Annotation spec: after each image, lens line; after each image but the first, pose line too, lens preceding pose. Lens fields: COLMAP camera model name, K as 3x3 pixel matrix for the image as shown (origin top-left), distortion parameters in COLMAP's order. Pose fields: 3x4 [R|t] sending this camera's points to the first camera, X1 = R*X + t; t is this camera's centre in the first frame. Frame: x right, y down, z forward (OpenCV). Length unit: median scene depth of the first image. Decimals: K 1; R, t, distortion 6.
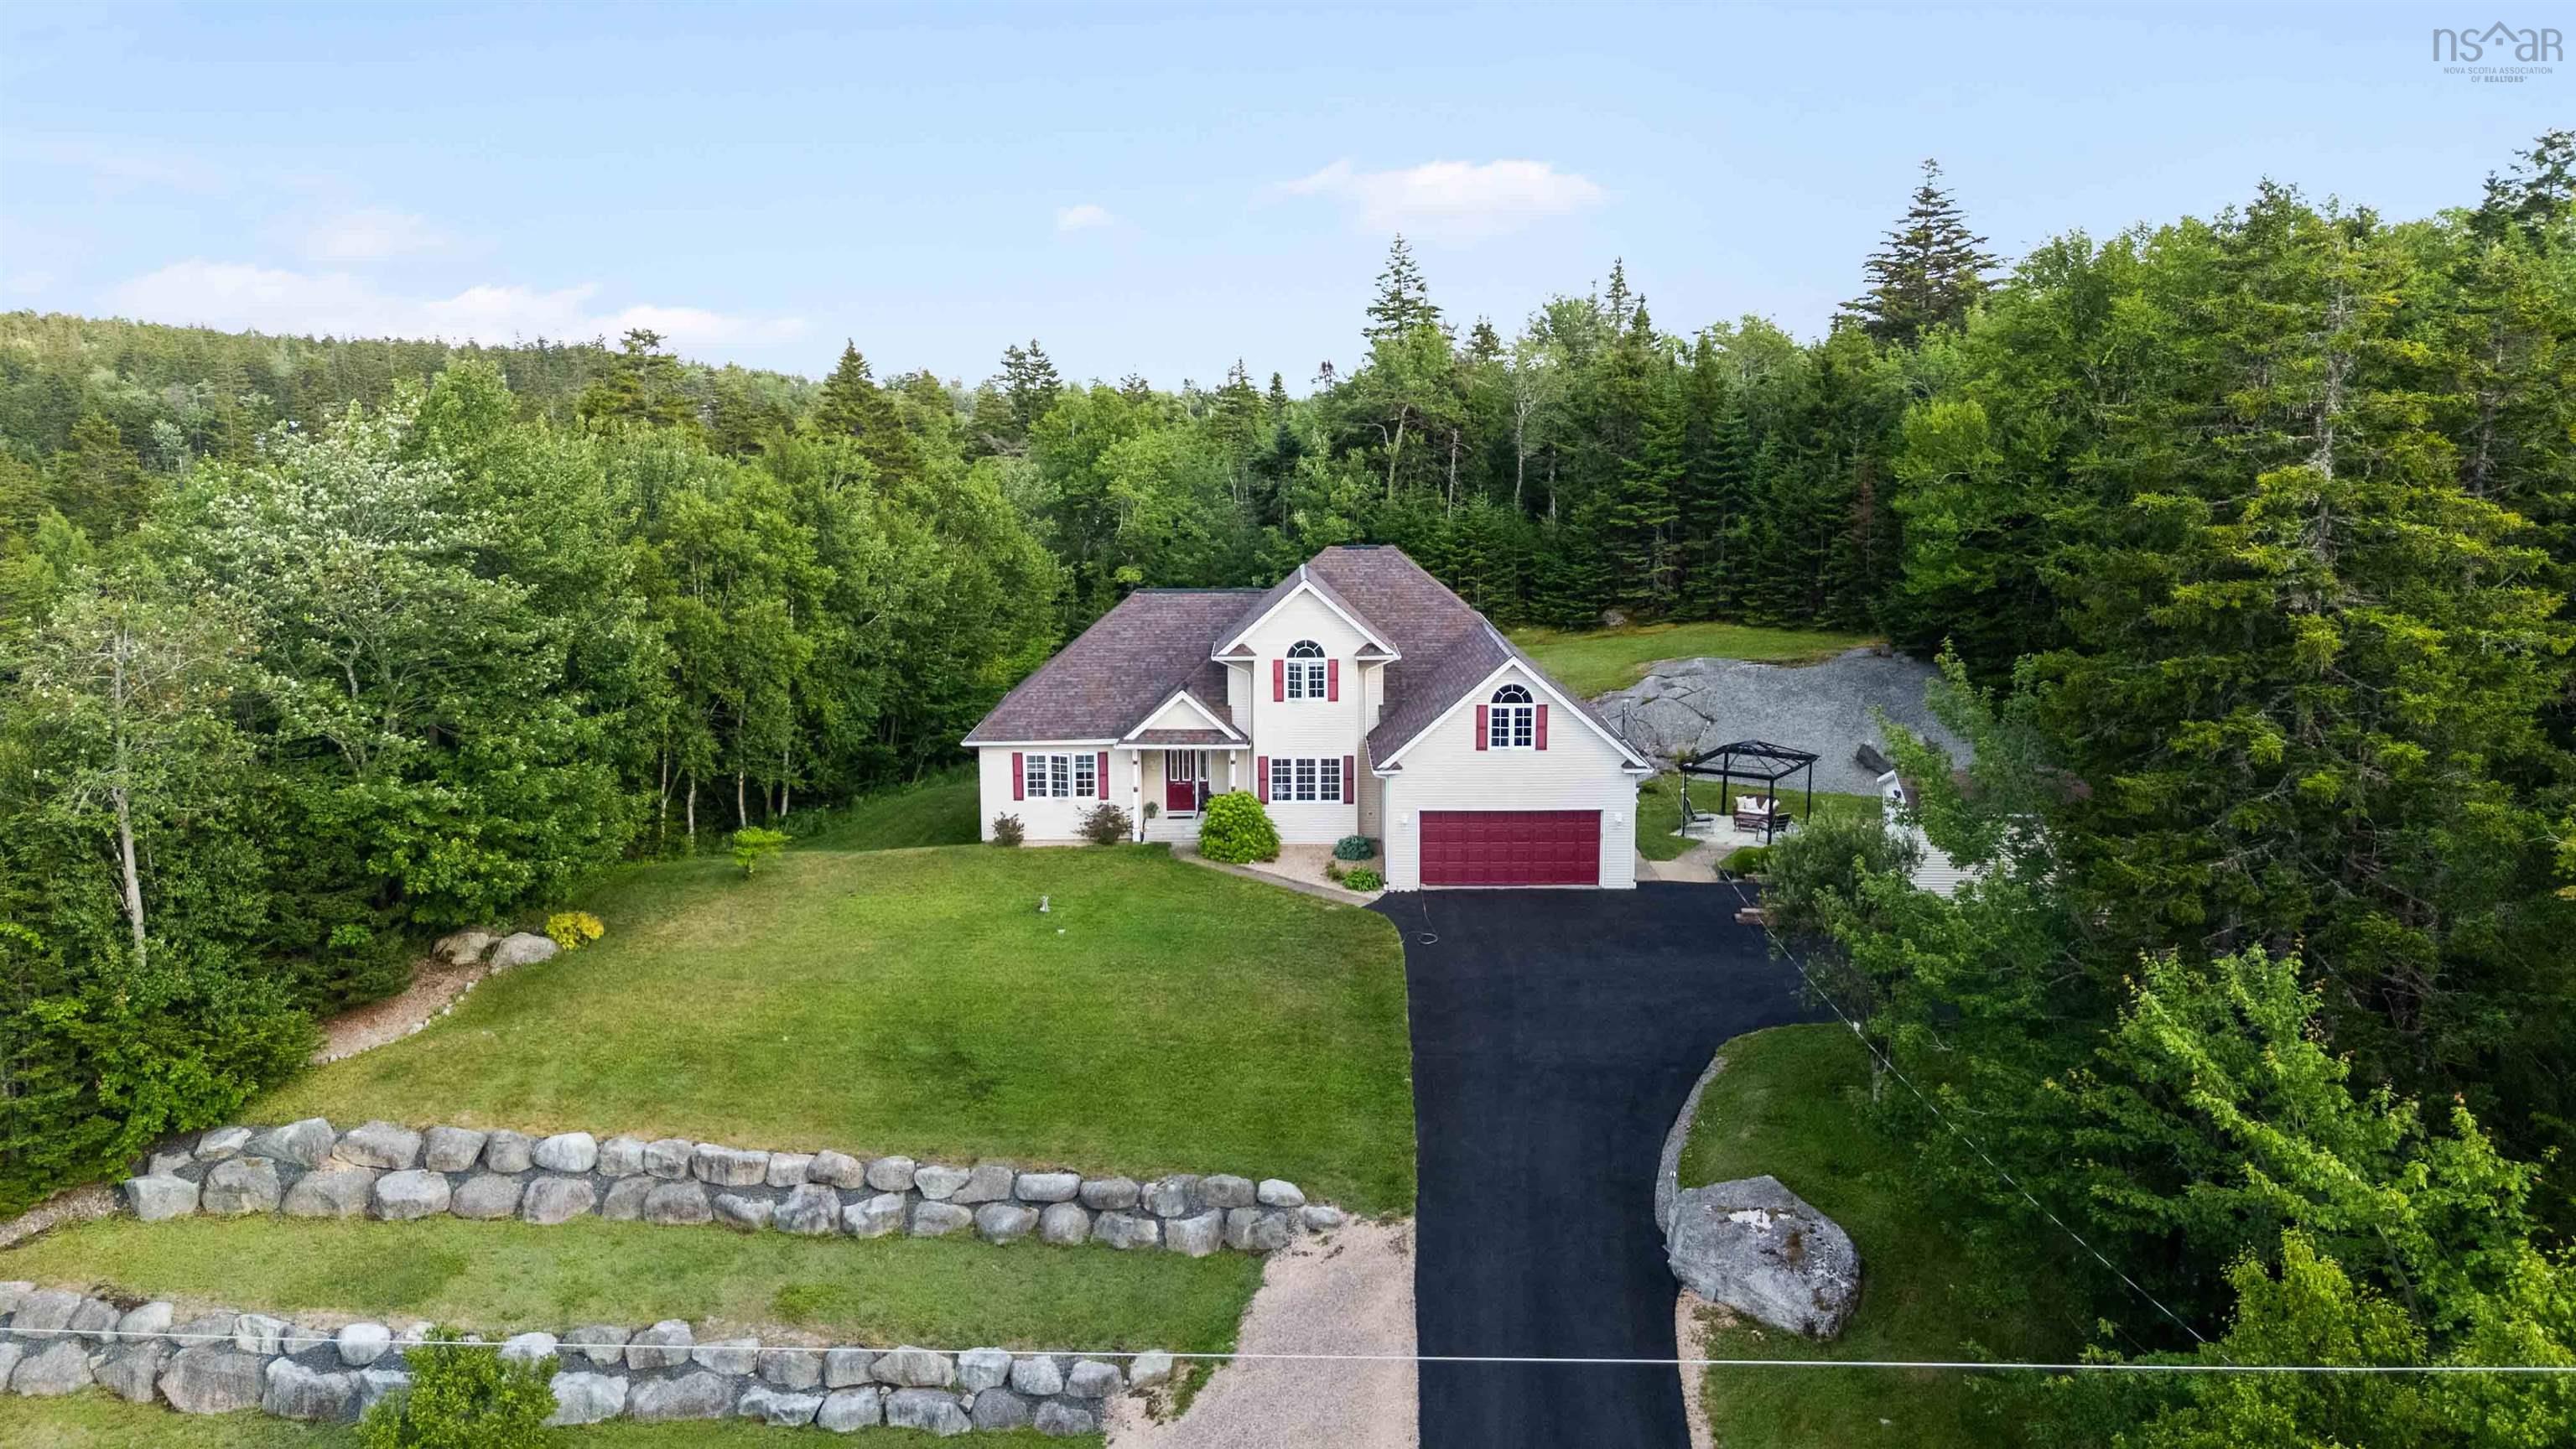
lens RADIAL K [[1890.8, 0, 1288.0], [0, 1890.8, 724.5], [0, 0, 1]] dist [0.067694, -0.059677]
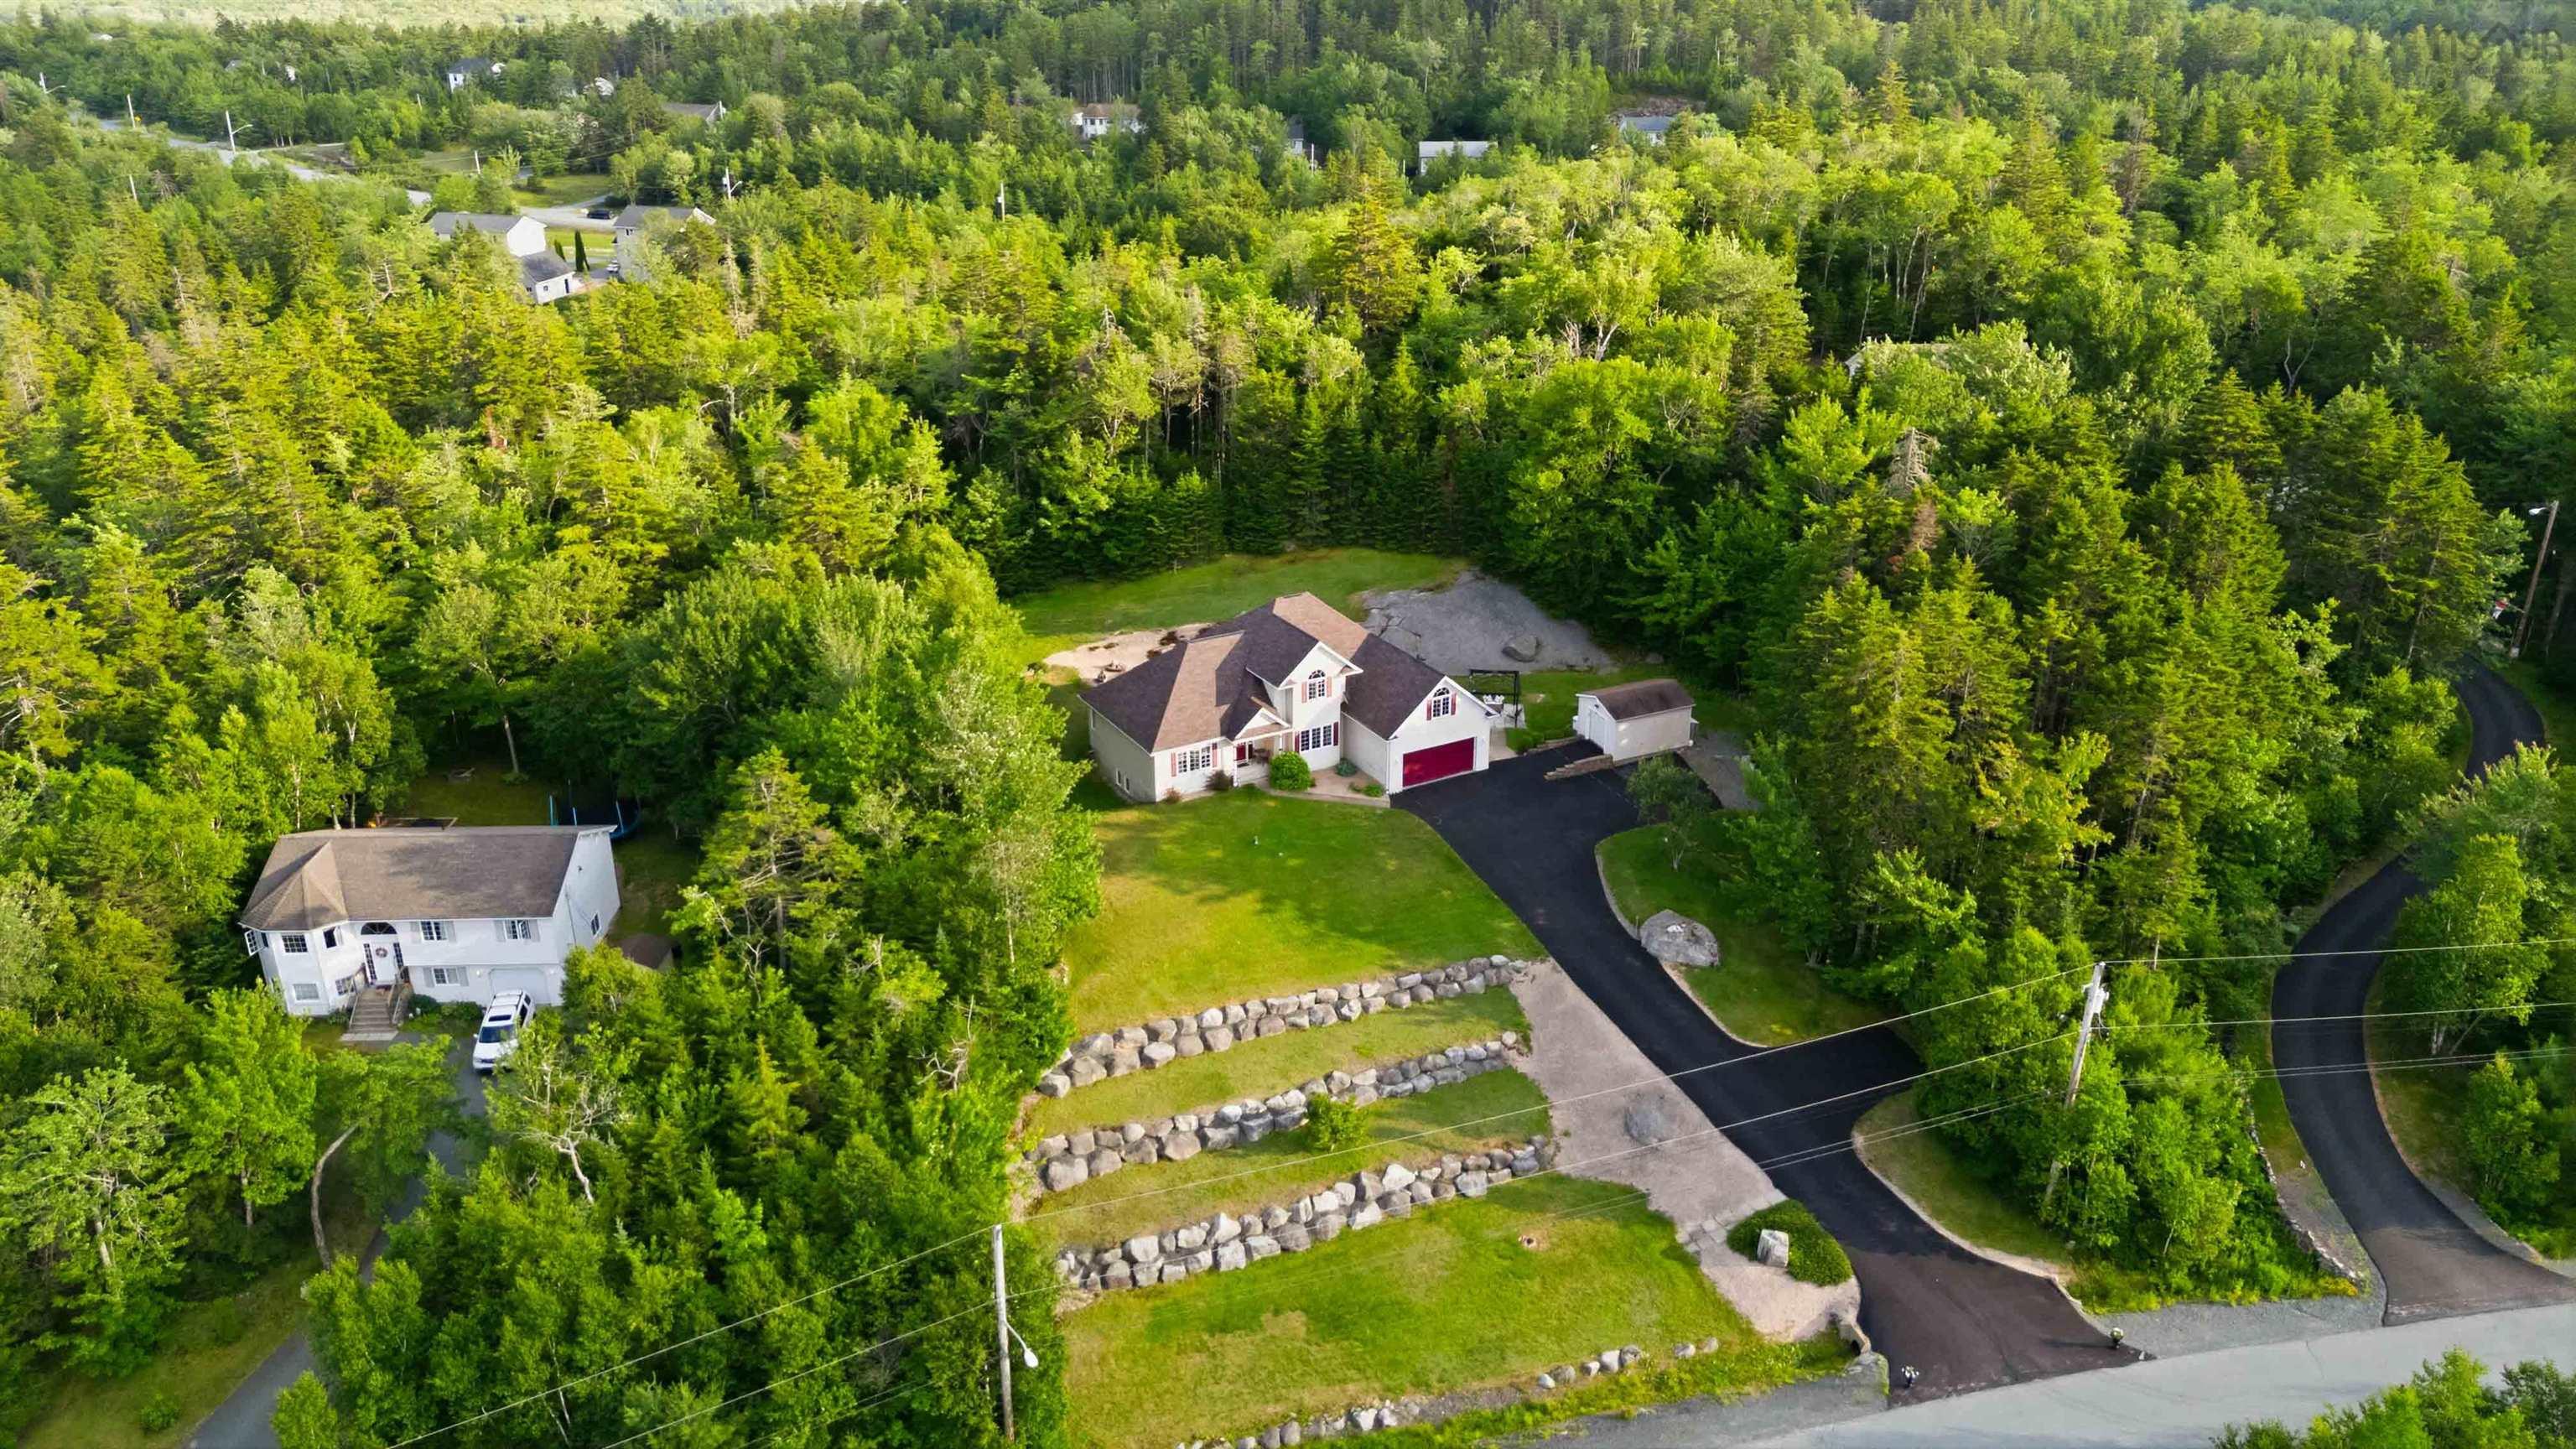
lens RADIAL K [[1892.4, 0, 1288.0], [0, 1892.4, 724.5], [0, 0, 1]] dist [0.115428, -0.207255]
pose [[0.871154, -0.191380, 0.452177, -0.958557], [0.082589, 0.964905, 0.249272, -0.505937], [-0.484014, -0.179809, 0.856387, -0.680294]]
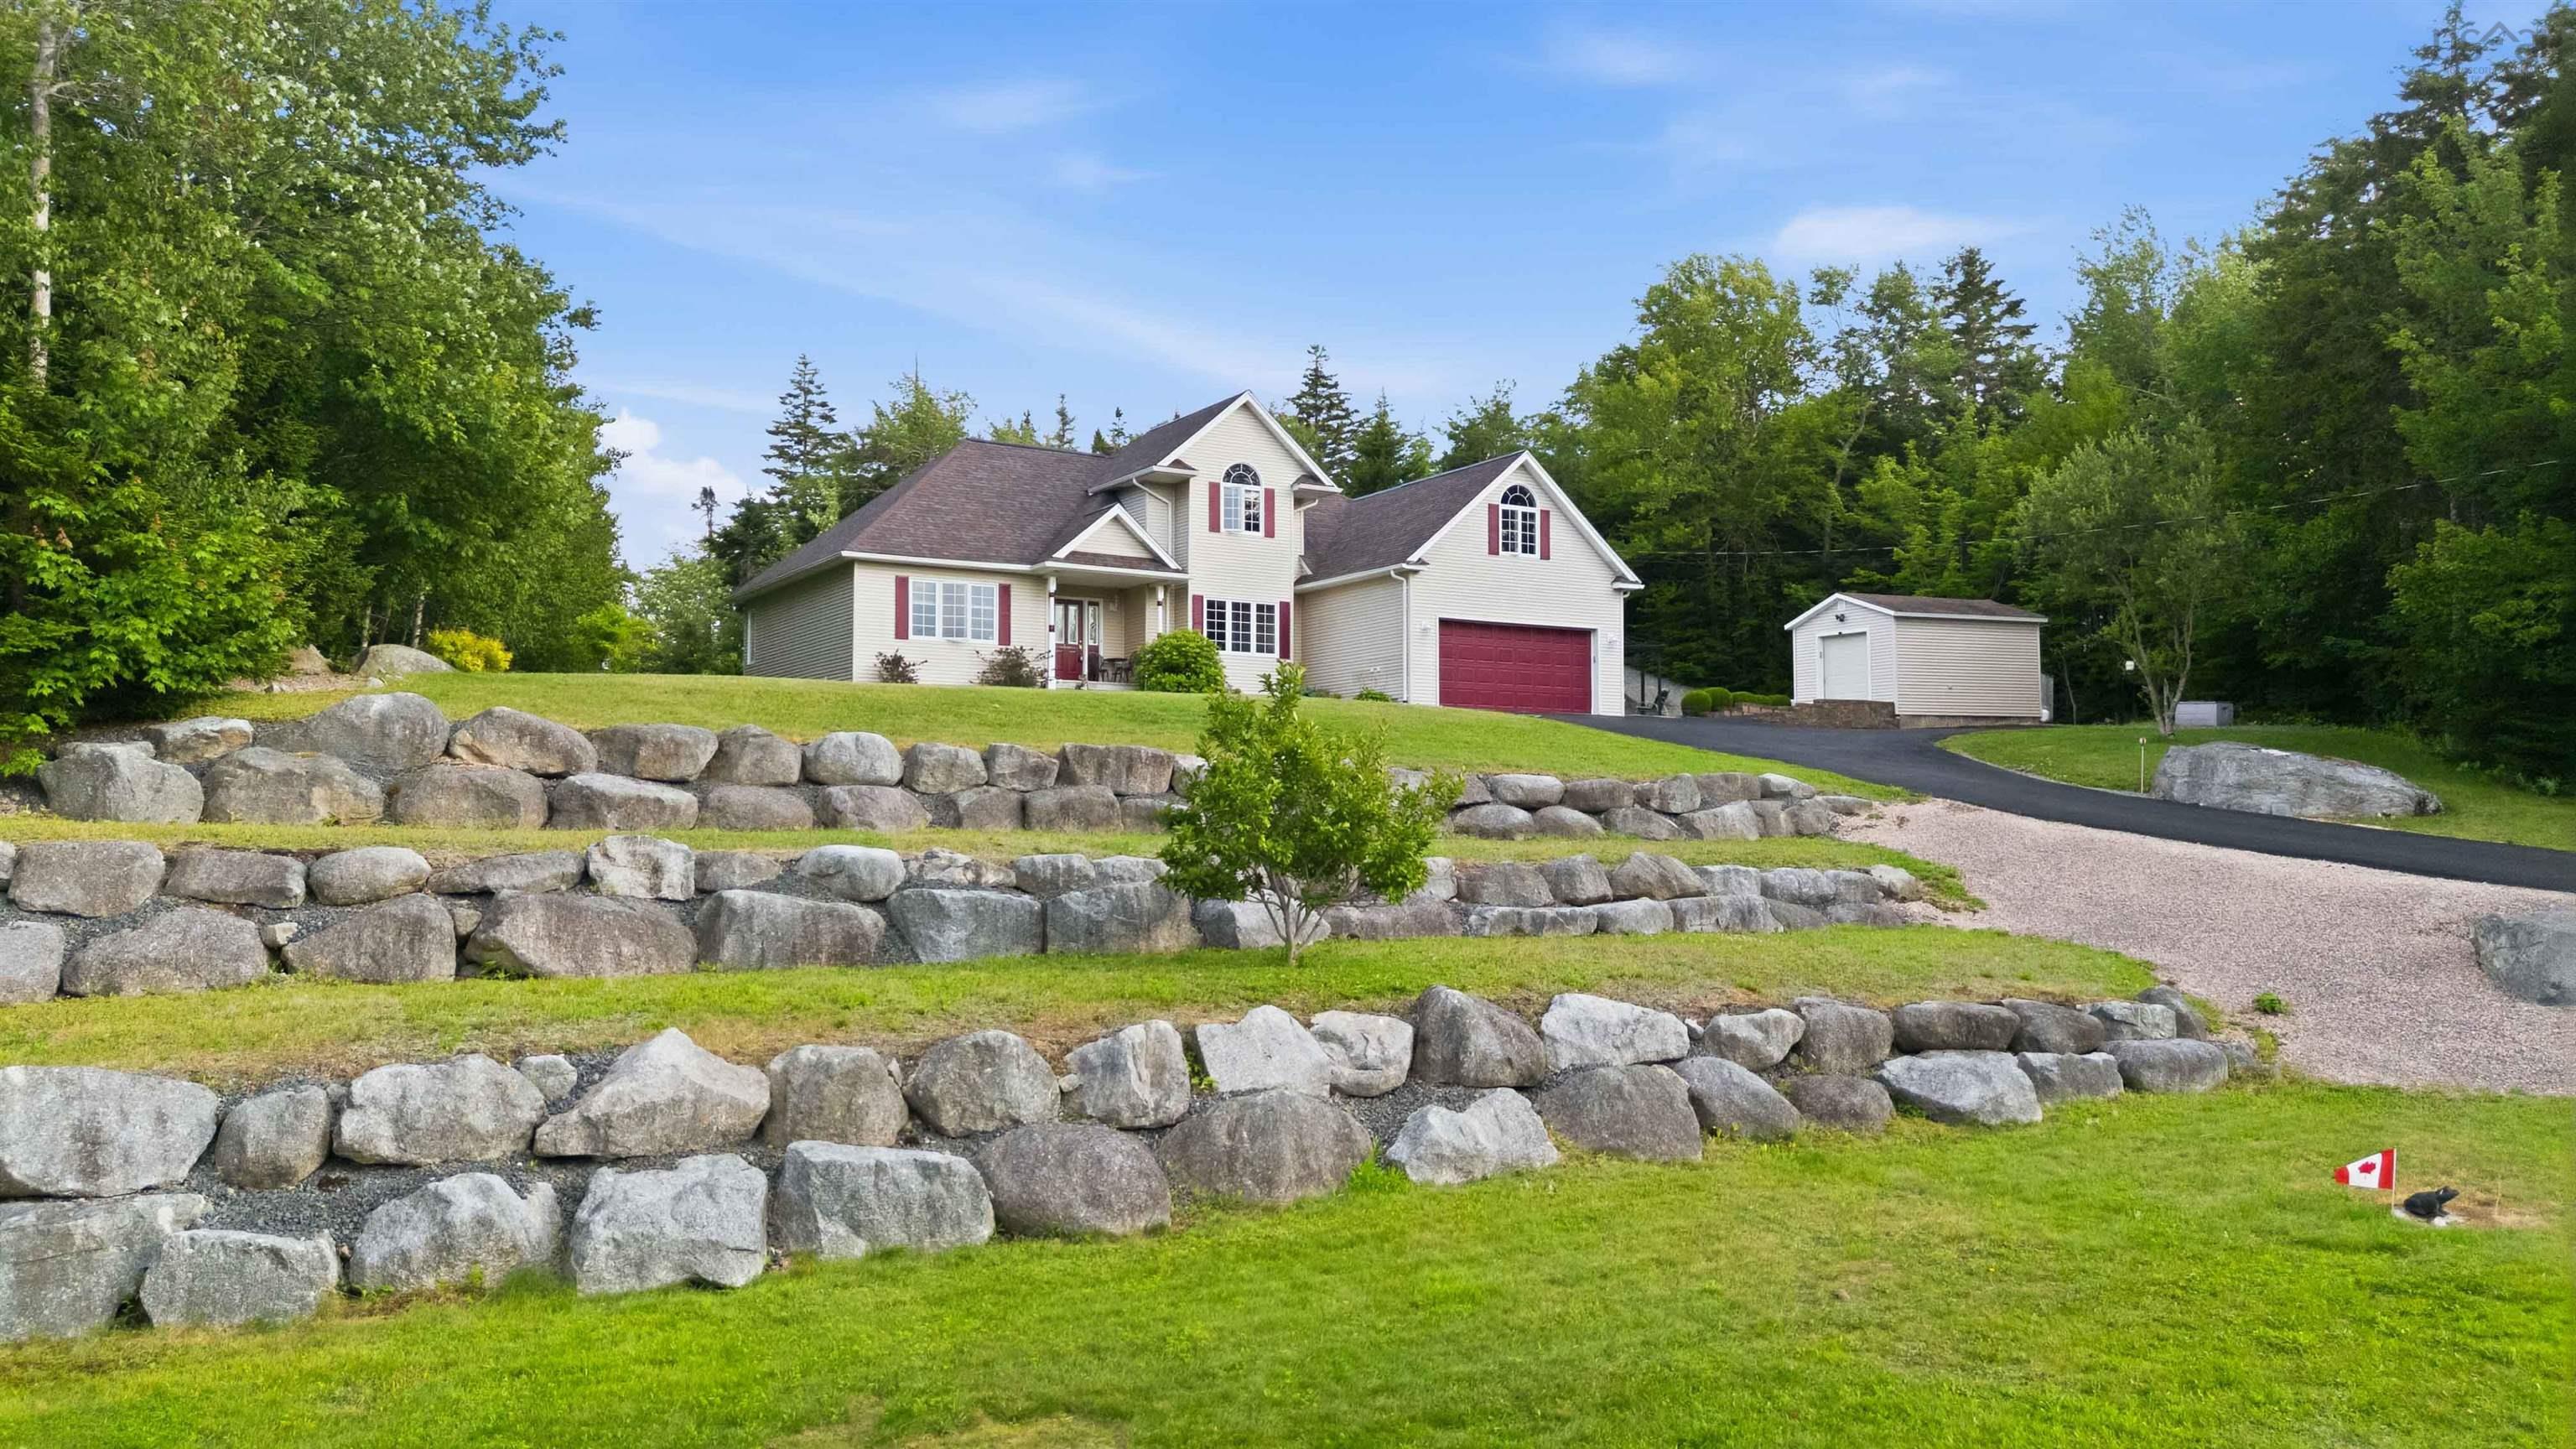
lens RADIAL K [[1892.4, 0, 1288.0], [0, 1892.4, 724.5], [0, 0, 1]] dist [0.115428, -0.207255]
pose [[0.854835, 0.038097, 0.517499, -0.451314], [0.084423, 0.973802, -0.211145, 0.277826], [-0.511985, 0.224183, 0.829224, 0.314387]]
